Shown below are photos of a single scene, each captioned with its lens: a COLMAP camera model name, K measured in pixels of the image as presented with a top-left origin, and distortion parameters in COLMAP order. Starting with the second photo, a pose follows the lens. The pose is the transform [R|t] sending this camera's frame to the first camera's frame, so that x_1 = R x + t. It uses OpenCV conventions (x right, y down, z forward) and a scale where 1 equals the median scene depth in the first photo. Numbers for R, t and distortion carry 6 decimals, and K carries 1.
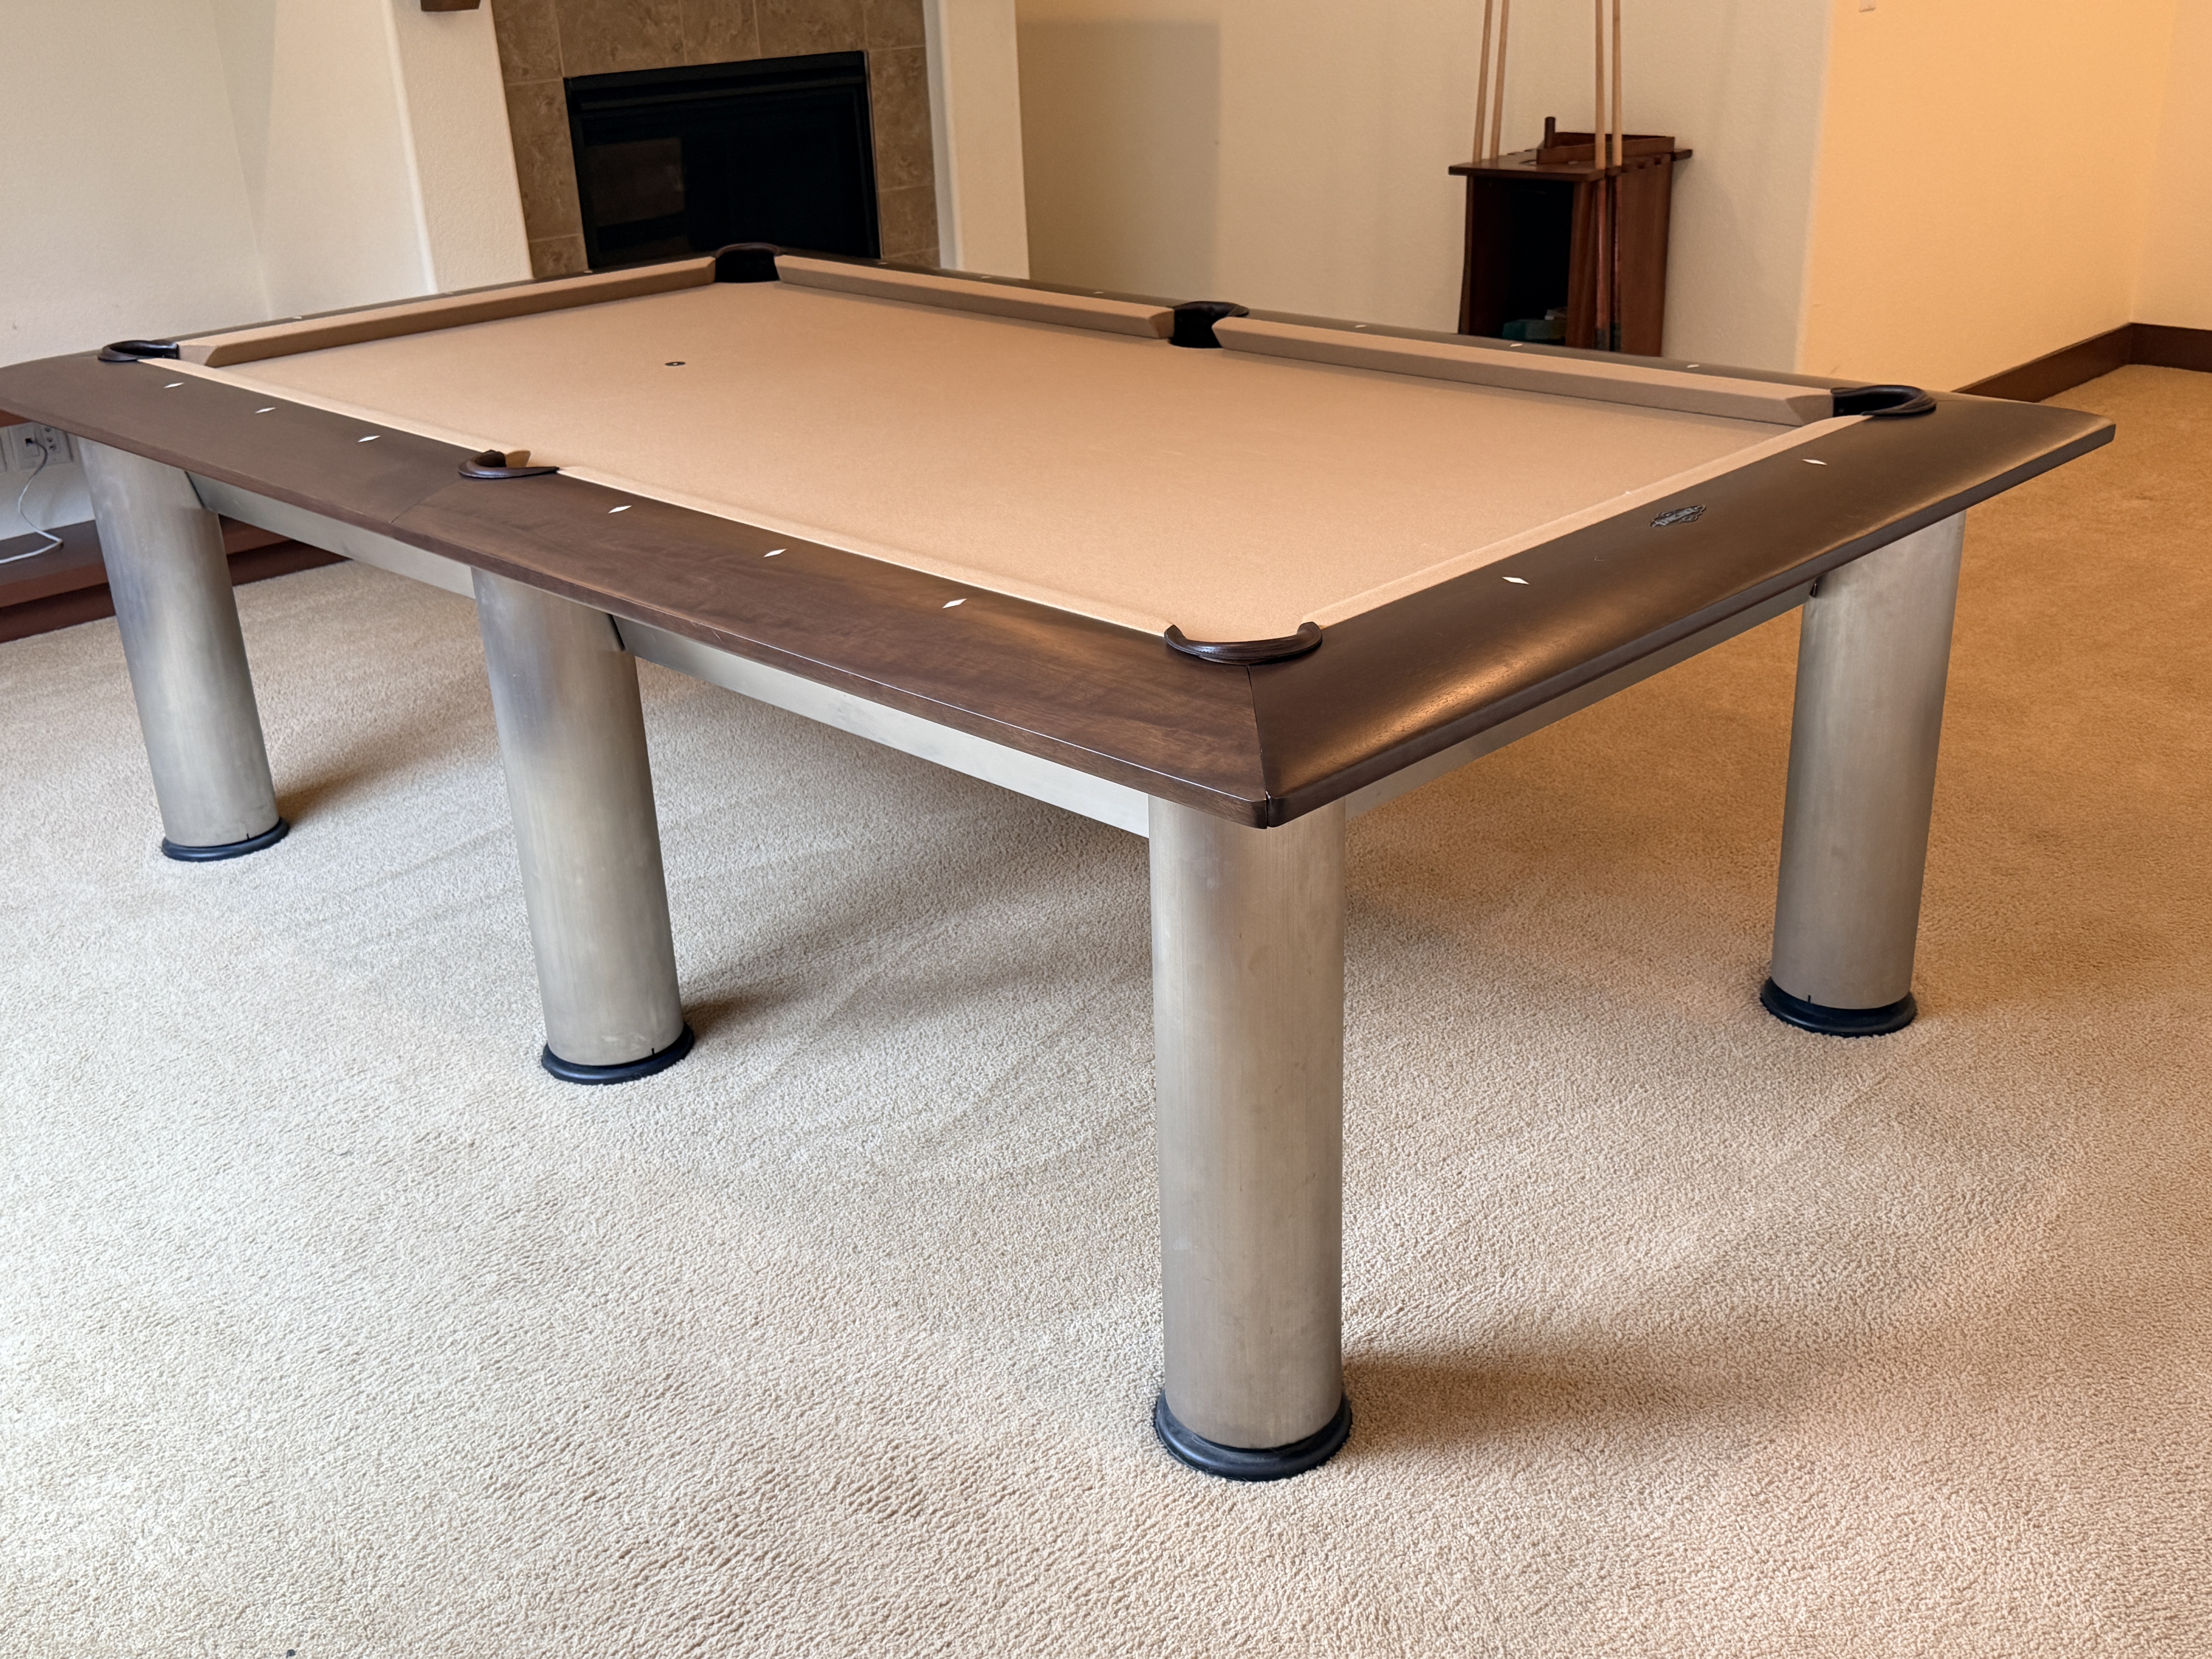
lens RADIAL K [[2190.1, 0, 1123.6], [0, 2190.1, 834.2], [0, 0, 1]] dist [0.206867, -0.483295]
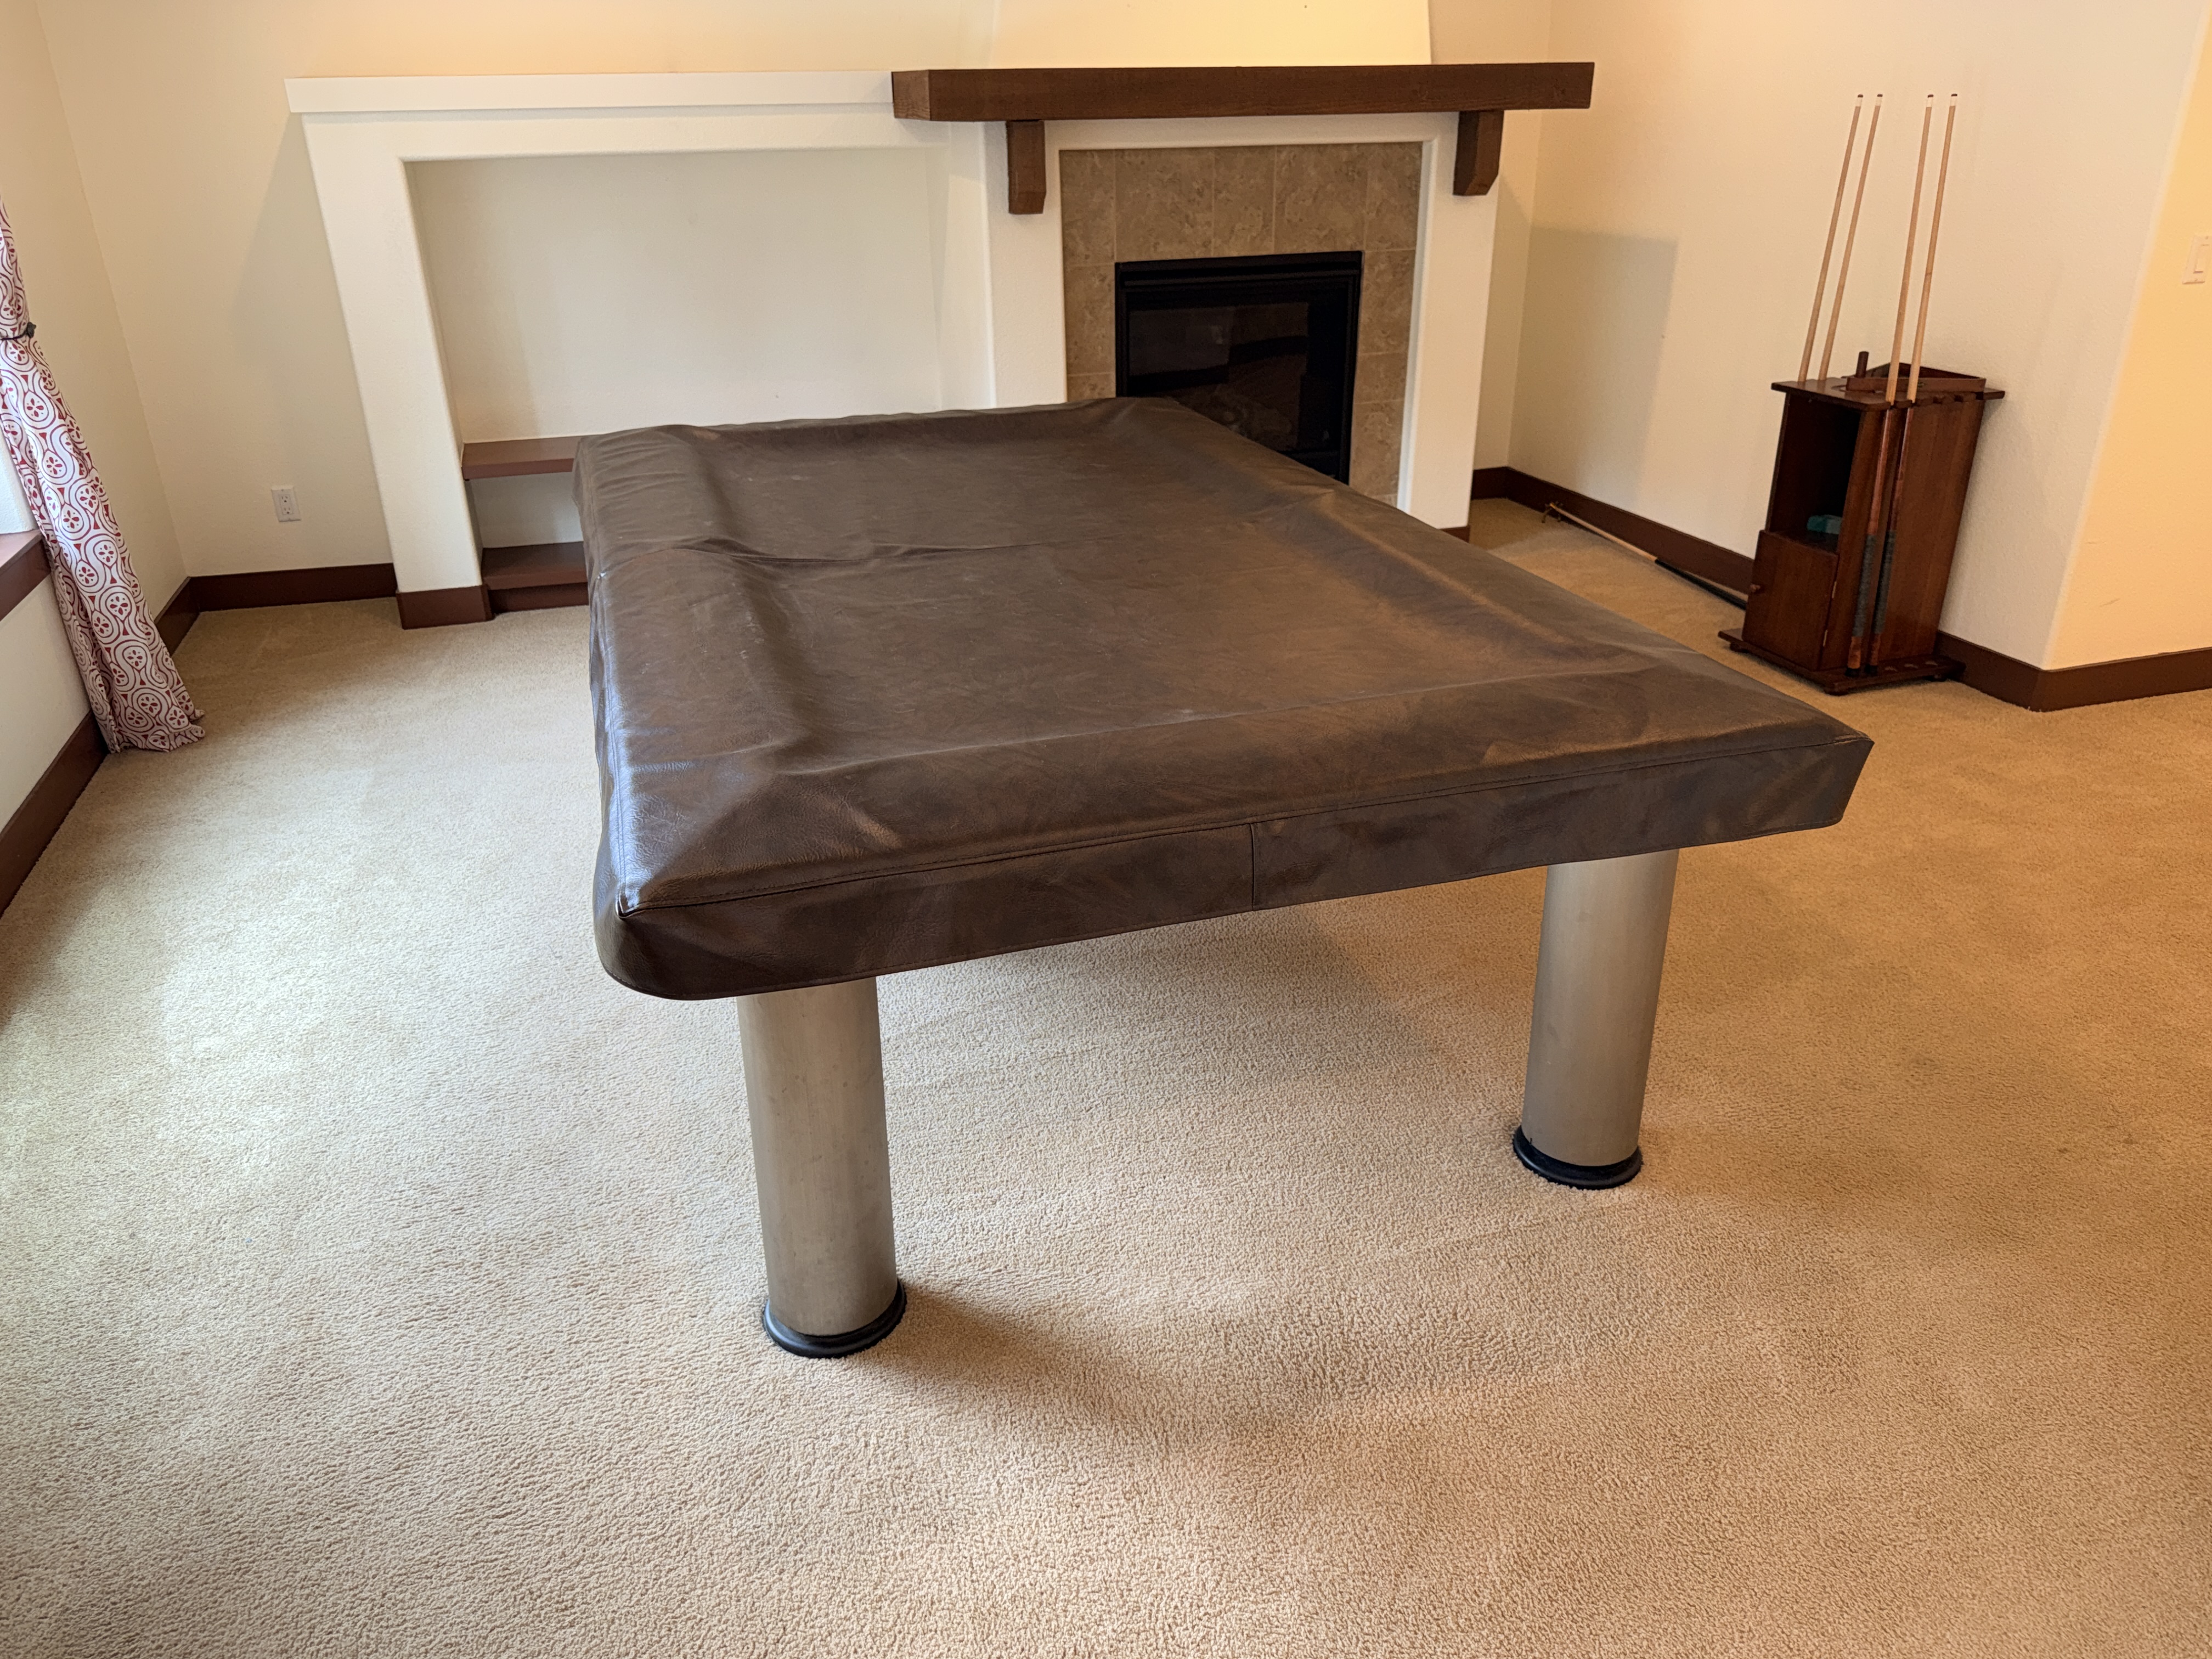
lens RADIAL K [[1592.0, 0, 1106.0], [0, 1592.0, 829.5], [0, 0, 1]] dist [0.061881, -0.067026]
pose [[0.880472, 0.221246, -0.419308, 0.467792], [-0.203743, 0.975176, 0.086723, -0.128533], [0.428086, 0.009074, 0.903692, 0.127441]]
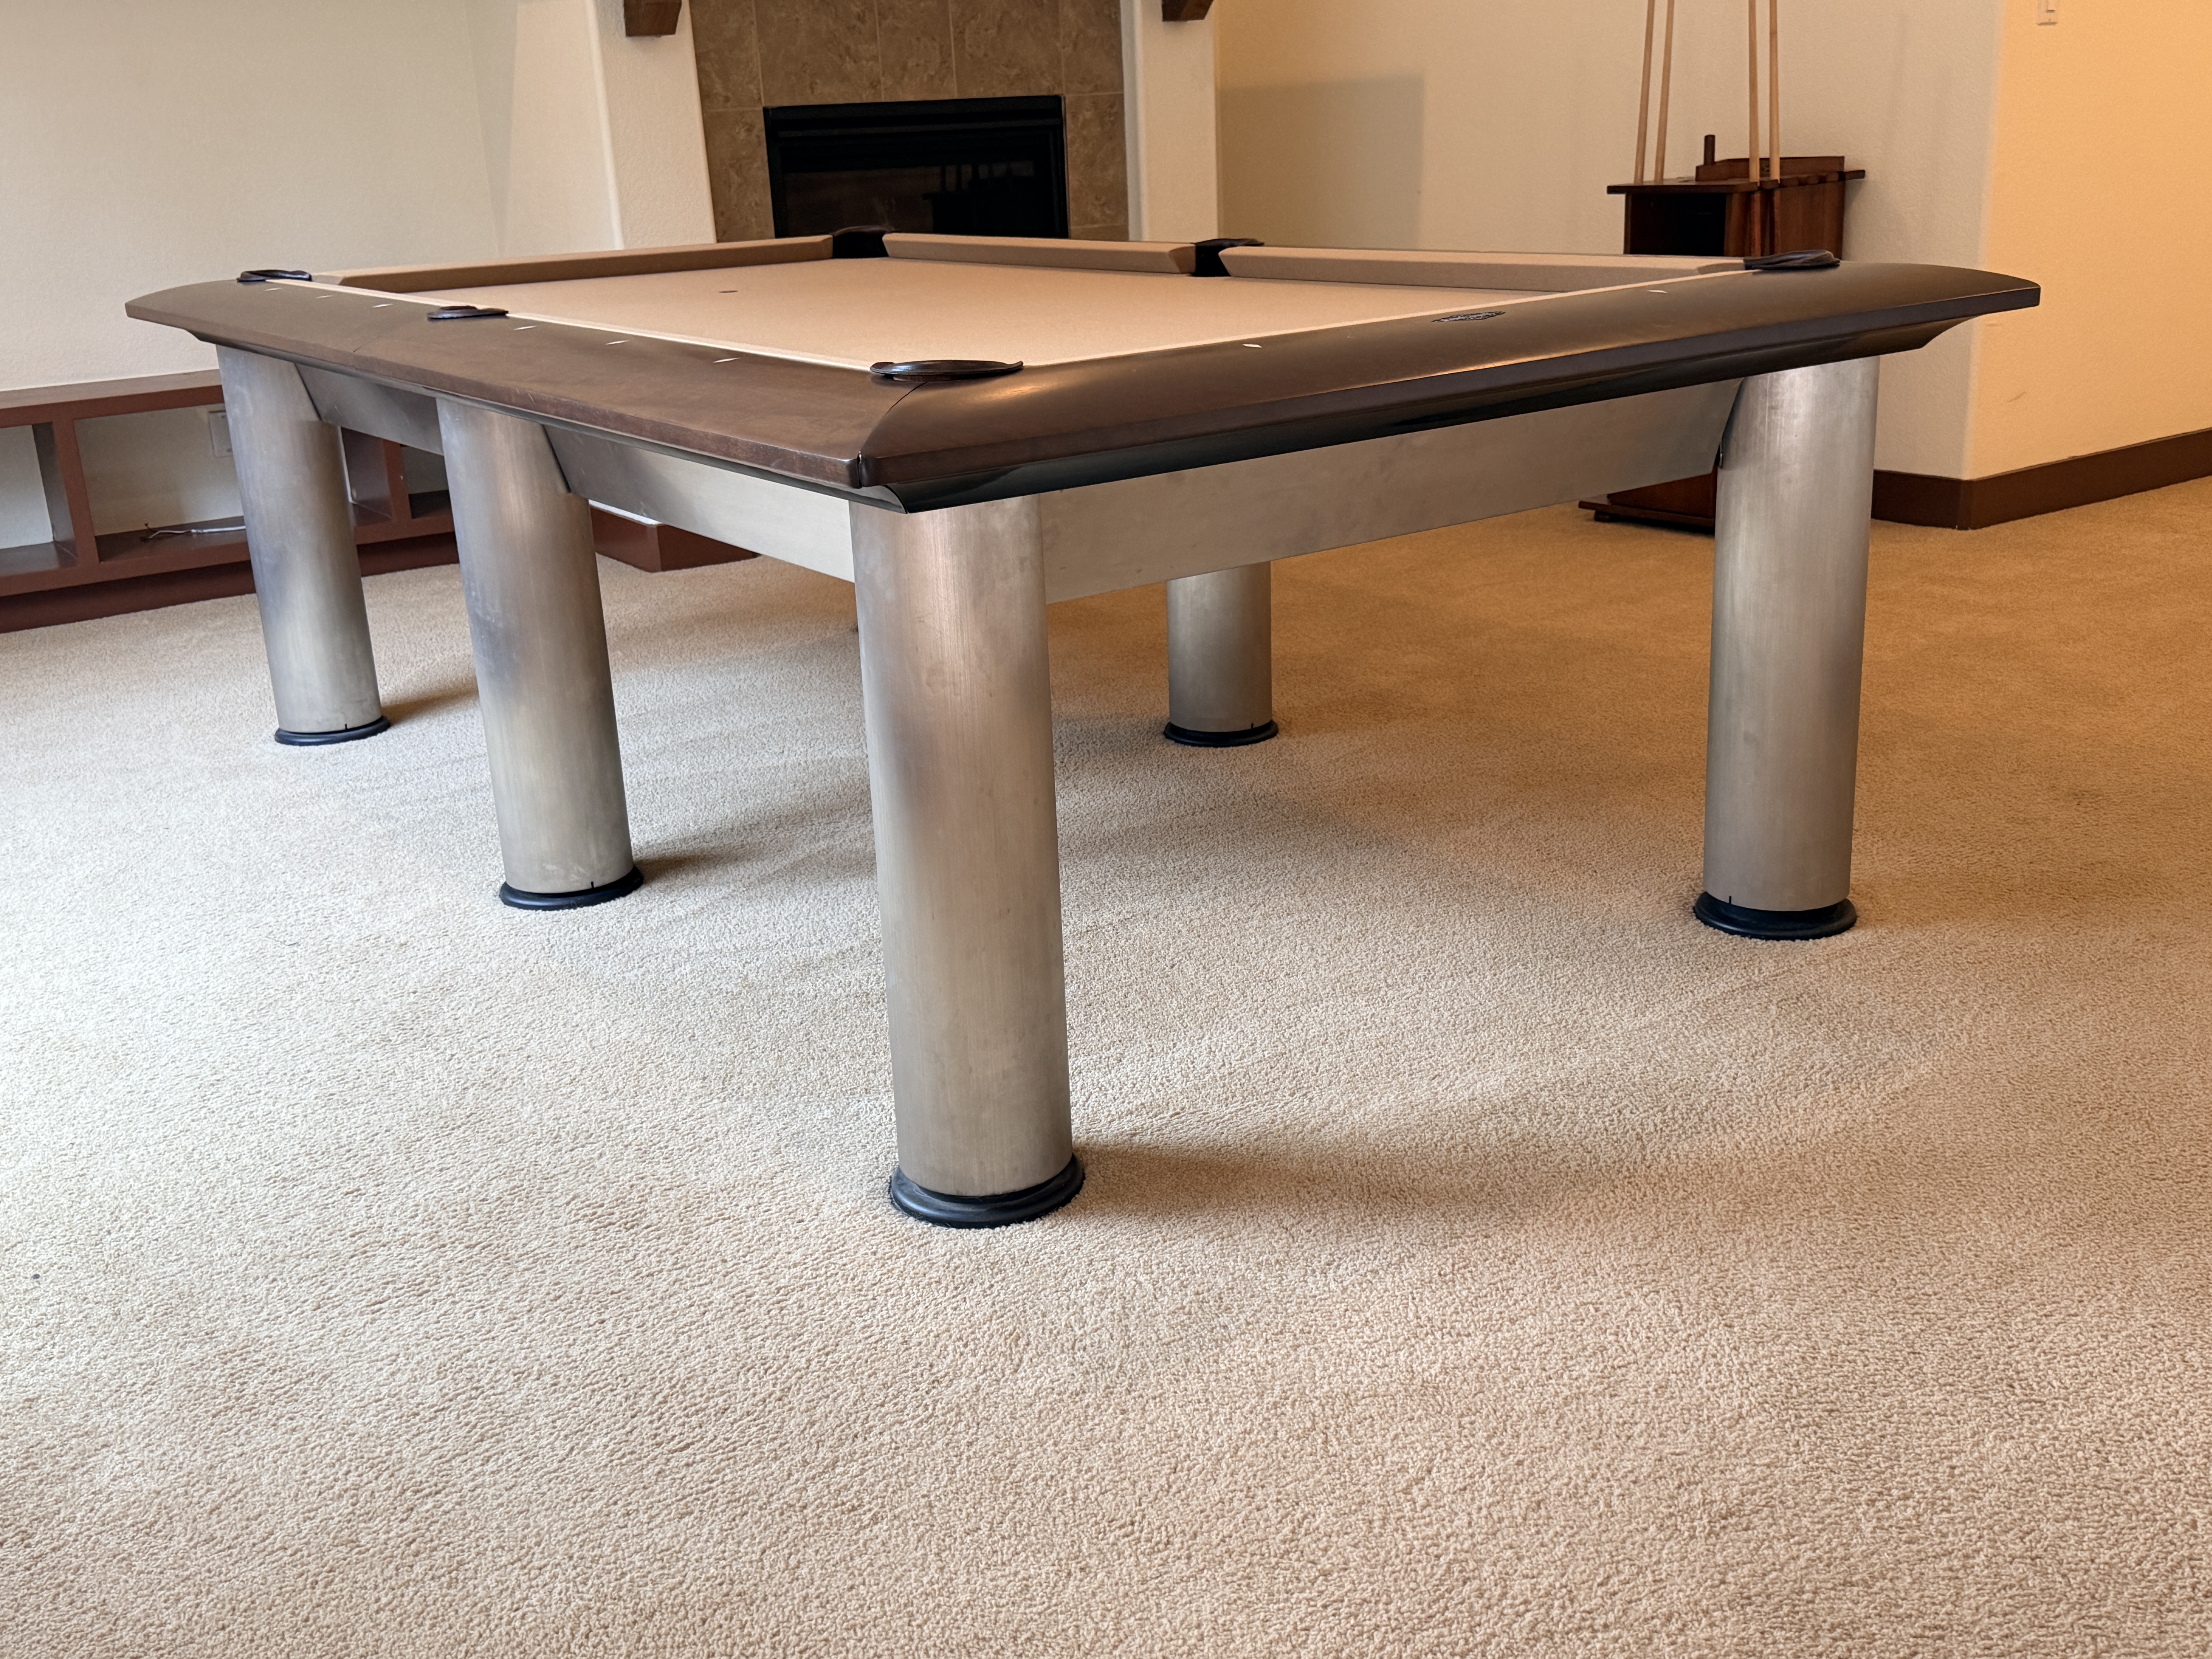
lens RADIAL K [[2185.3, 0, 1091.6], [0, 2185.3, 809.1], [0, 0, 1]] dist [0.196138, -0.441405]
pose [[0.979915, 0.049703, -0.193122, 0.238752], [-0.066466, 0.994470, -0.081310, 0.141555], [0.188012, 0.092513, 0.977800, 0.012025]]
